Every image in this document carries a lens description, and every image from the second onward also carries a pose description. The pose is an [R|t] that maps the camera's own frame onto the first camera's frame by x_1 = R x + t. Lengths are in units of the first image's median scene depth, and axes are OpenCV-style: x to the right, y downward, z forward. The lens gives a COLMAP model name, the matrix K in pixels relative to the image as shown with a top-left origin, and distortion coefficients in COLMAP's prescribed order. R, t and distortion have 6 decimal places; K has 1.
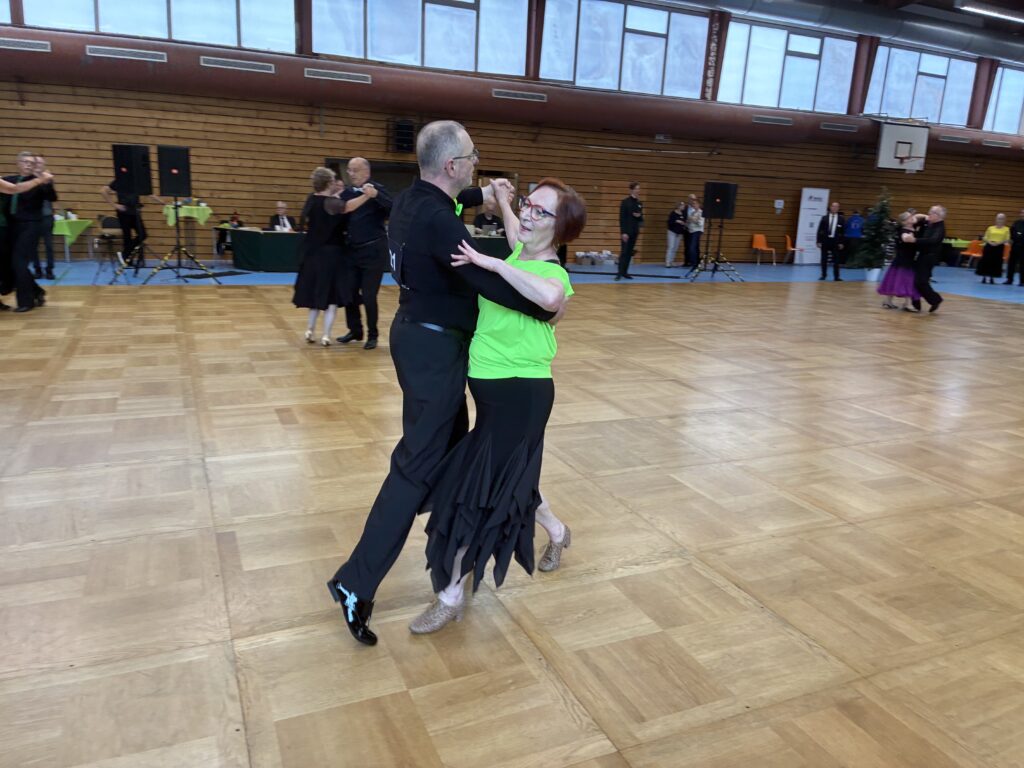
lens RADIAL K [[781.5, 0, 516.6], [0, 781.5, 386.8], [0, 0, 1]] dist [0.036711, -0.066113]
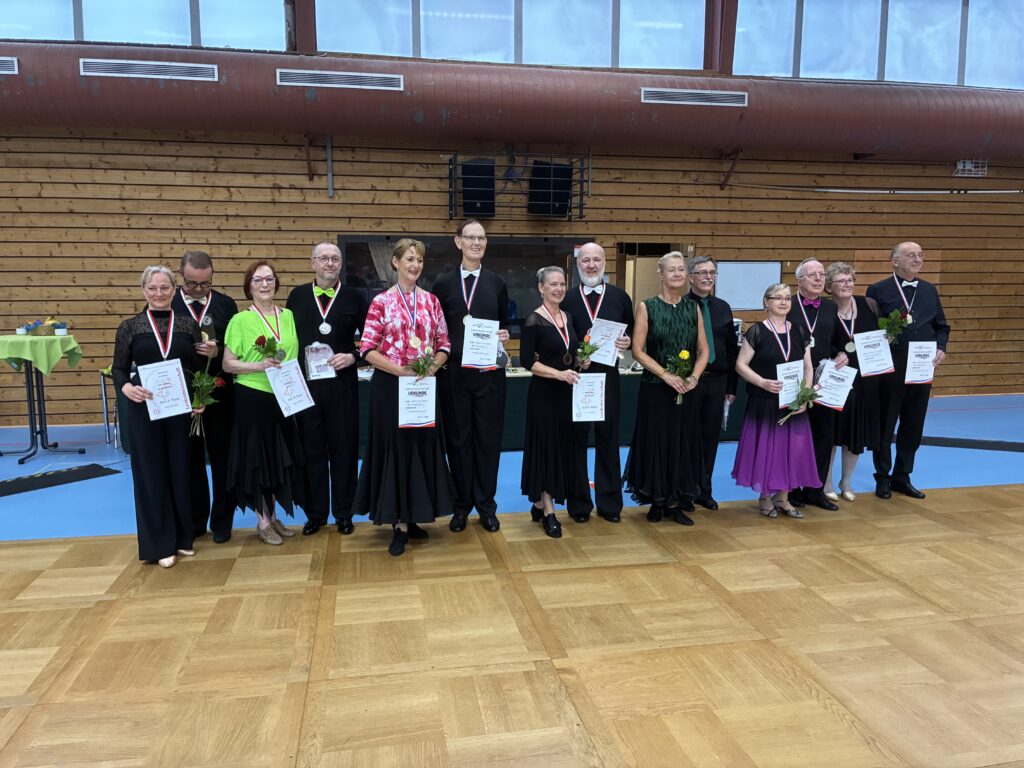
lens RADIAL K [[781.5, 0, 513.1], [0, 781.5, 387.8], [0, 0, 1]] dist [0.036711, -0.066113]
pose [[0.972928, -0.012728, -0.230758, 0.005736], [-0.012124, 0.994296, -0.105963, -0.141660], [0.230790, 0.105893, 0.967224, 0.562538]]
